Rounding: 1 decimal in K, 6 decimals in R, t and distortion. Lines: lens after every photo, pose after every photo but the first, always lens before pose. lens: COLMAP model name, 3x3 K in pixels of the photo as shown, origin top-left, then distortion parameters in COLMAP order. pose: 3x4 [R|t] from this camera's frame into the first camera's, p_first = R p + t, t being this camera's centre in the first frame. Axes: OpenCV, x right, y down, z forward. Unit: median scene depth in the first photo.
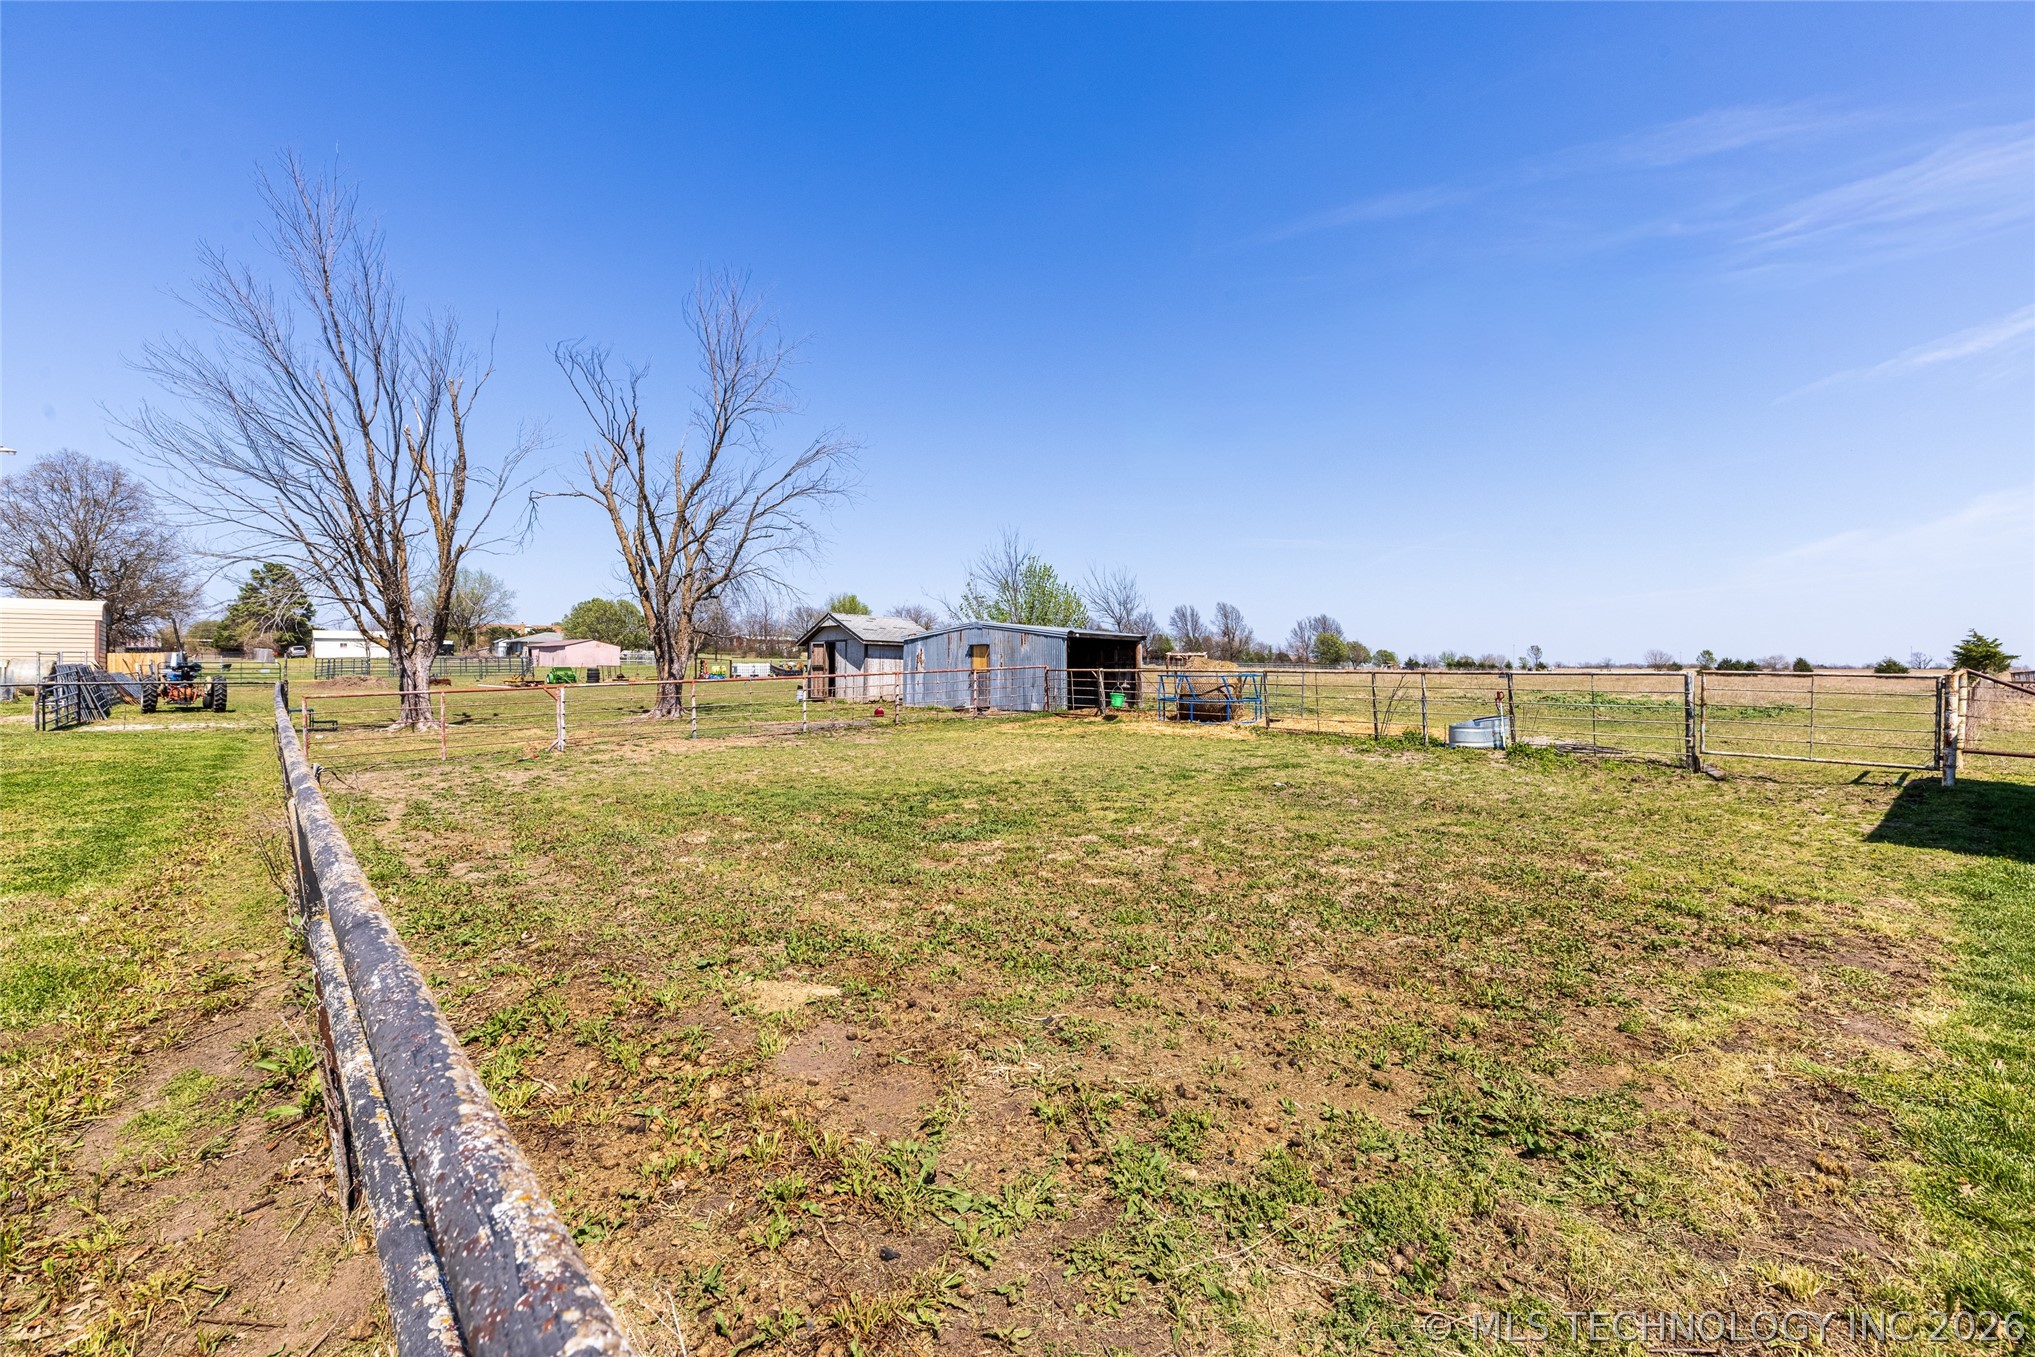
lens RADIAL K [[914.2, 0, 1012.5], [0, 914.2, 669.6], [0, 0, 1]] dist [0.012103, 0.000262]
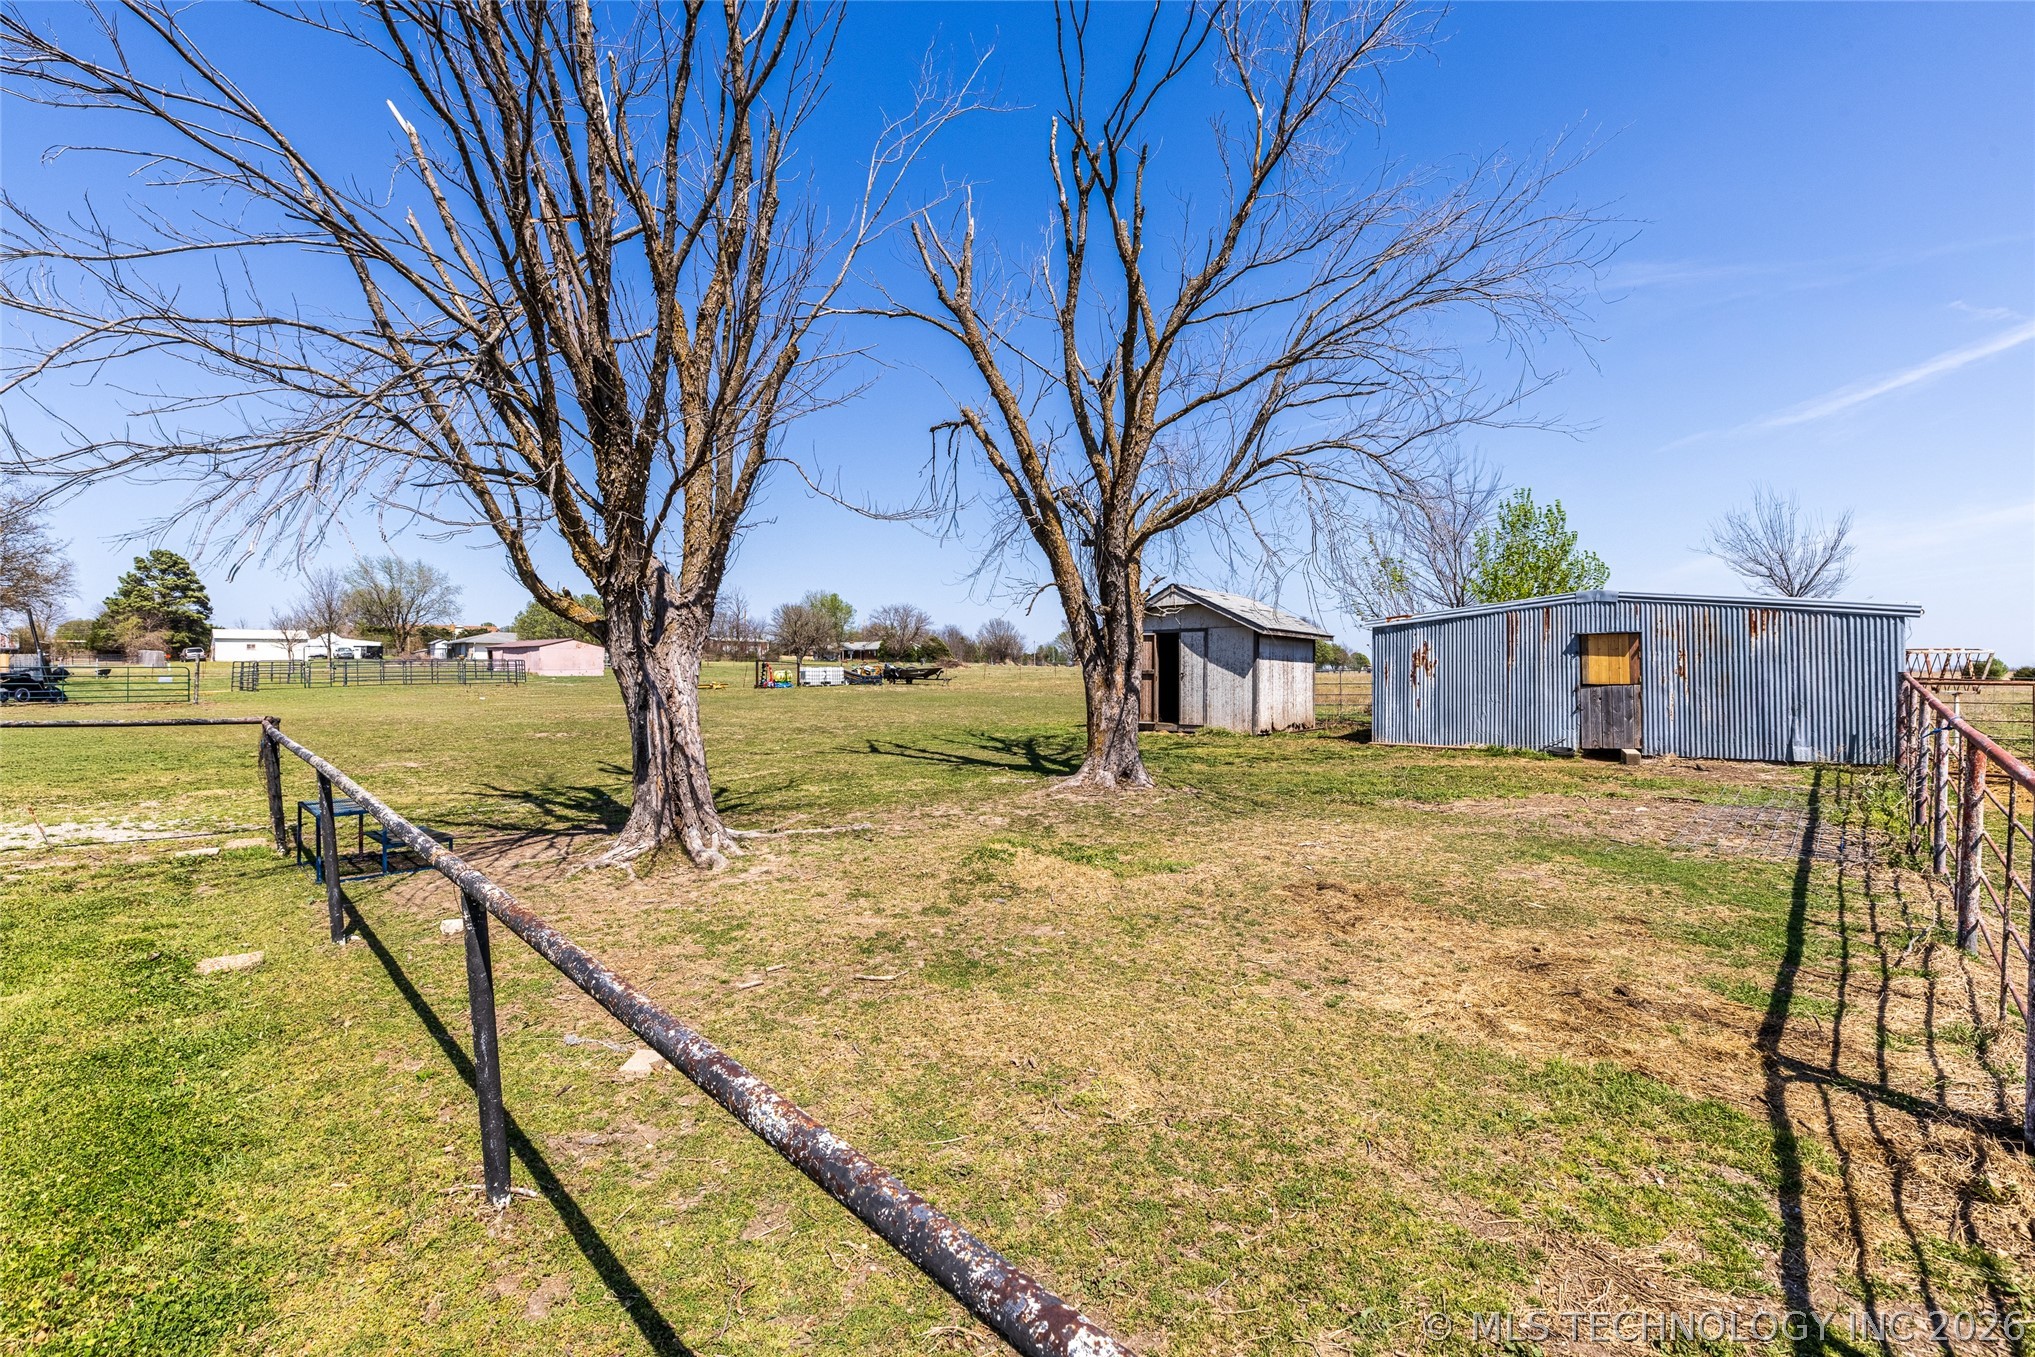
lens RADIAL K [[882.2, 0, 1017.5], [0, 882.2, 678.5], [0, 0, 1]] dist [-0.003341, -0.000562]
pose [[0.995089, -0.002547, 0.098950, -0.099177], [0.001912, 0.999977, 0.006503, -0.000954], [-0.098965, -0.006282, 0.995071, 0.116590]]
